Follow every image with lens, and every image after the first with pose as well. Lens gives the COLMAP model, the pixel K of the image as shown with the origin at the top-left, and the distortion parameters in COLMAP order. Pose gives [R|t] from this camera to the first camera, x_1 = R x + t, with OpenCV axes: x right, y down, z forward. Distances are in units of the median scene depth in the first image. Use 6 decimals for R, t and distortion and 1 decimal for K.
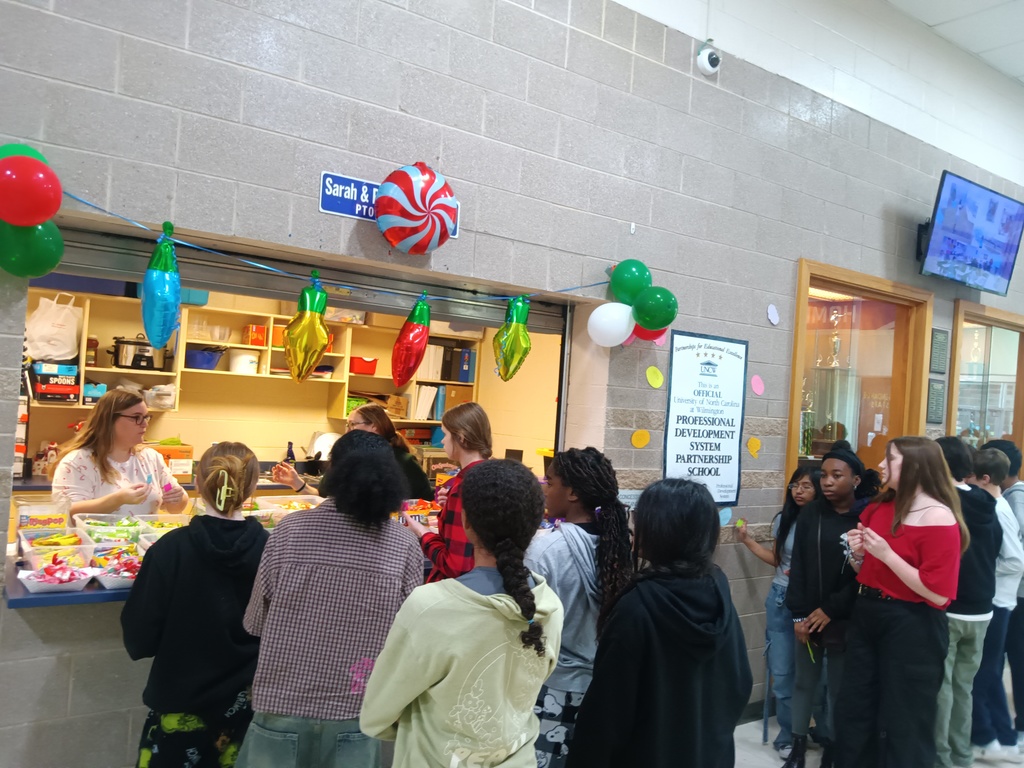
lens RADIAL K [[834.0, 0, 513.8], [0, 834.0, 388.2], [0, 0, 1]] dist [0.031037, -0.055497]
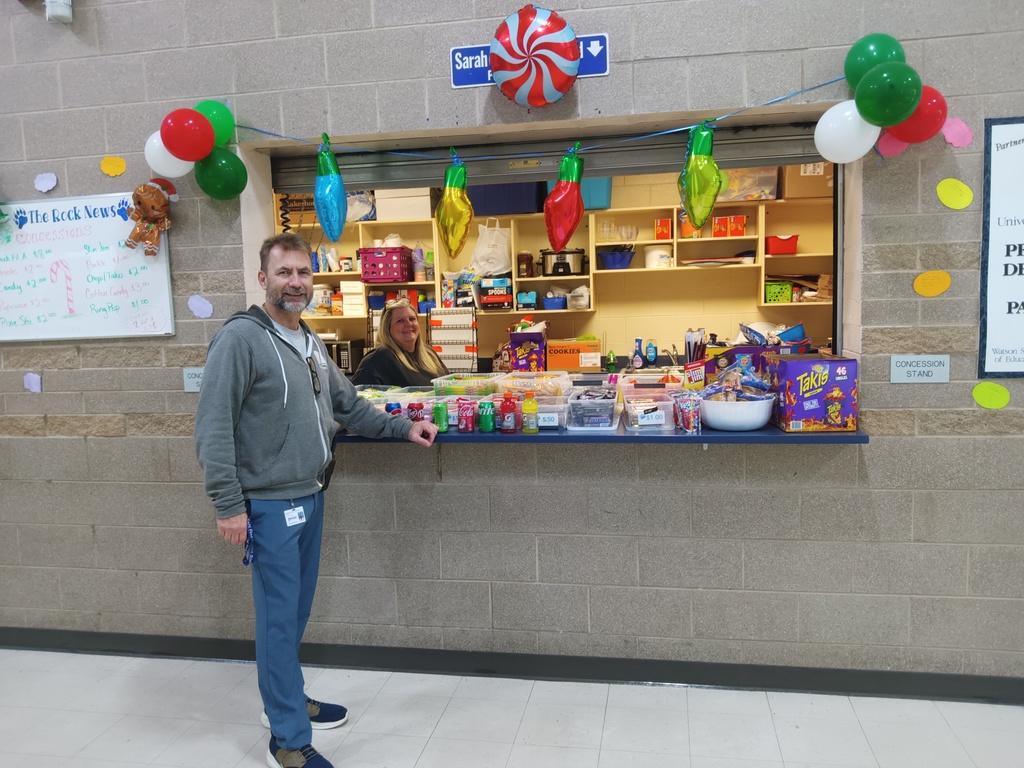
lens RADIAL K [[834.0, 0, 508.3], [0, 834.0, 387.7], [0, 0, 1]] dist [0.031037, -0.055497]
pose [[0.685428, -0.017376, -0.727933, 0.420773], [0.084435, 0.994868, 0.055757, 0.078251], [0.723228, -0.099680, 0.683378, 0.230599]]
